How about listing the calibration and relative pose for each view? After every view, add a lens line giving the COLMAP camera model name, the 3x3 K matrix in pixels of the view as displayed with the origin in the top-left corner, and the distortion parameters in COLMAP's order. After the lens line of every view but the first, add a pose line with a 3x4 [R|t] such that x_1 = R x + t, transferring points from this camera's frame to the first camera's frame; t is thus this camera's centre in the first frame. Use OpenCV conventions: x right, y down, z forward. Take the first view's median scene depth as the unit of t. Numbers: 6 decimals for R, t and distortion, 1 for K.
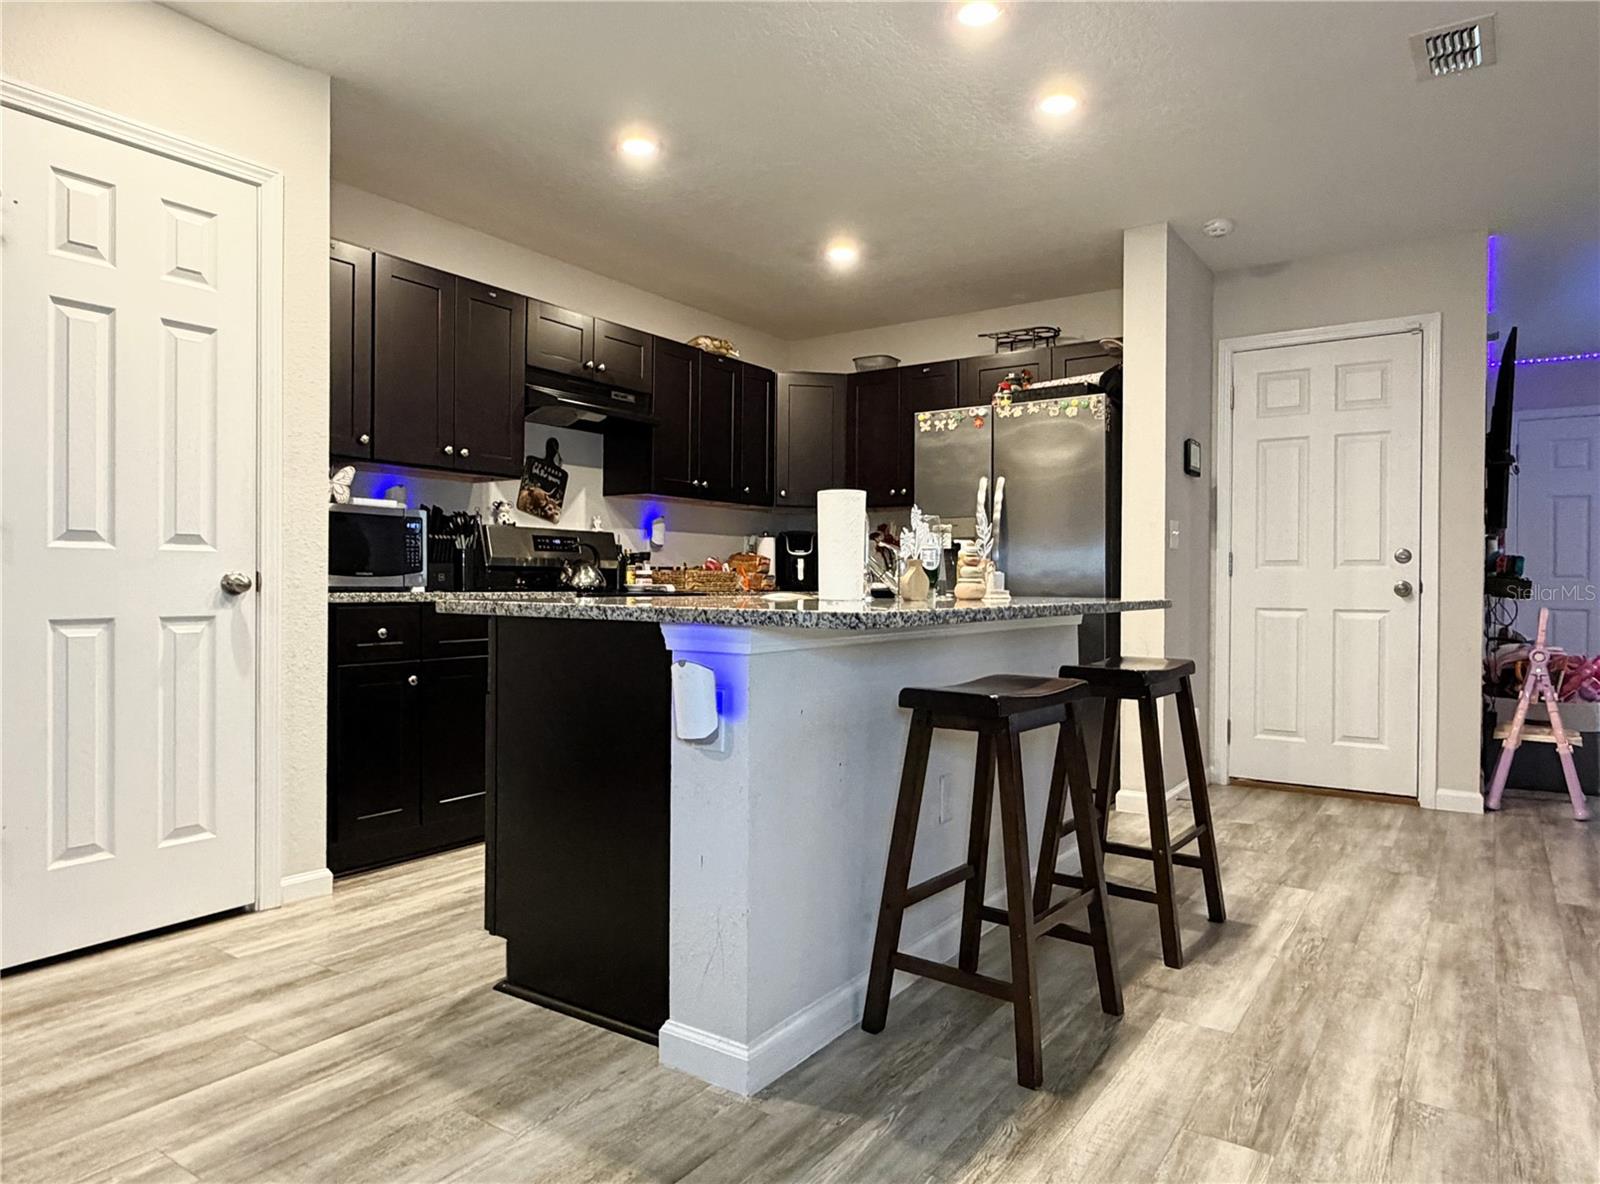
lens RADIAL K [[1016.2, 0, 806.7], [0, 1016.2, 583.2], [0, 0, 1]] dist [0.002439, 0.000392]
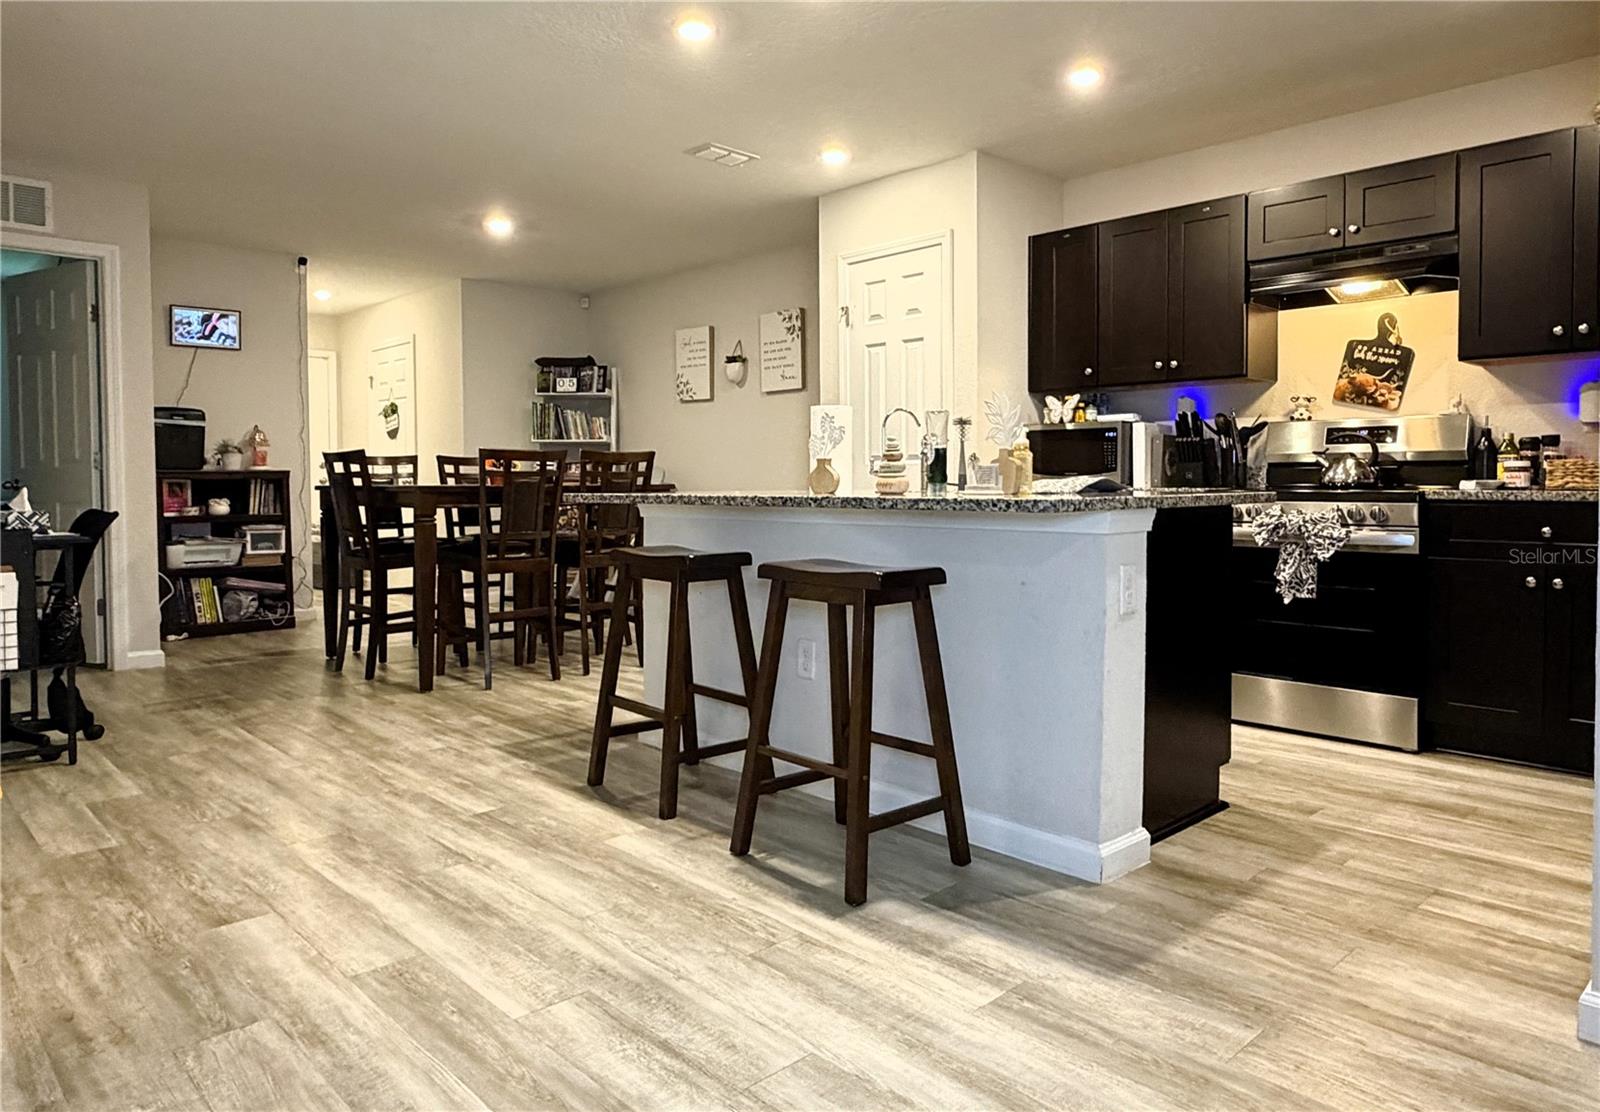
lens RADIAL K [[1056.5, 0, 782.1], [0, 1056.5, 517.5], [0, 0, 1]] dist [0.012317, -0.003565]
pose [[-0.233162, 0.028165, -0.972030, 1.172985], [0.001132, 0.999588, 0.028692, 0.008837], [0.972437, 0.005590, -0.233098, 1.101487]]
